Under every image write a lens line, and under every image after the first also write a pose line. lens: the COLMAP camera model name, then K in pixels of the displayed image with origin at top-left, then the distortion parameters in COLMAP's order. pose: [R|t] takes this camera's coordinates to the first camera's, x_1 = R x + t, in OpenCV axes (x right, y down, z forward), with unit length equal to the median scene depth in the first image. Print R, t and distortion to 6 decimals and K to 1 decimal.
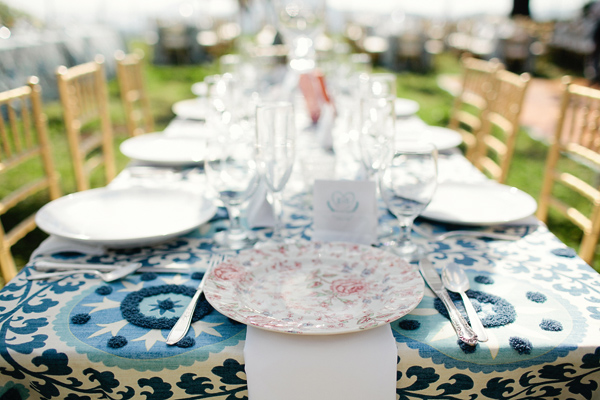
lens RADIAL K [[600.7, 0, 298.6], [0, 600.7, 200.1], [0, 0, 1]] dist [-0.057415, 0.000000]
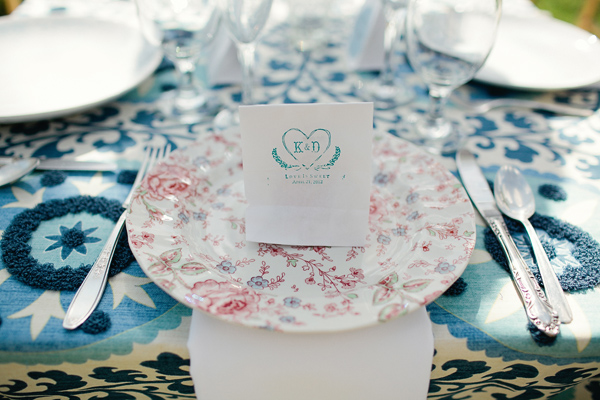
lens RADIAL K [[600.7, 0, 299.6], [0, 600.7, 197.9], [0, 0, 1]] dist [-0.057415, 0.000000]
pose [[0.999382, 0.010127, 0.033660, 0.001146], [-0.020657, 0.943998, 0.329304, -0.079835], [-0.028440, -0.329796, 0.943624, 0.385144]]
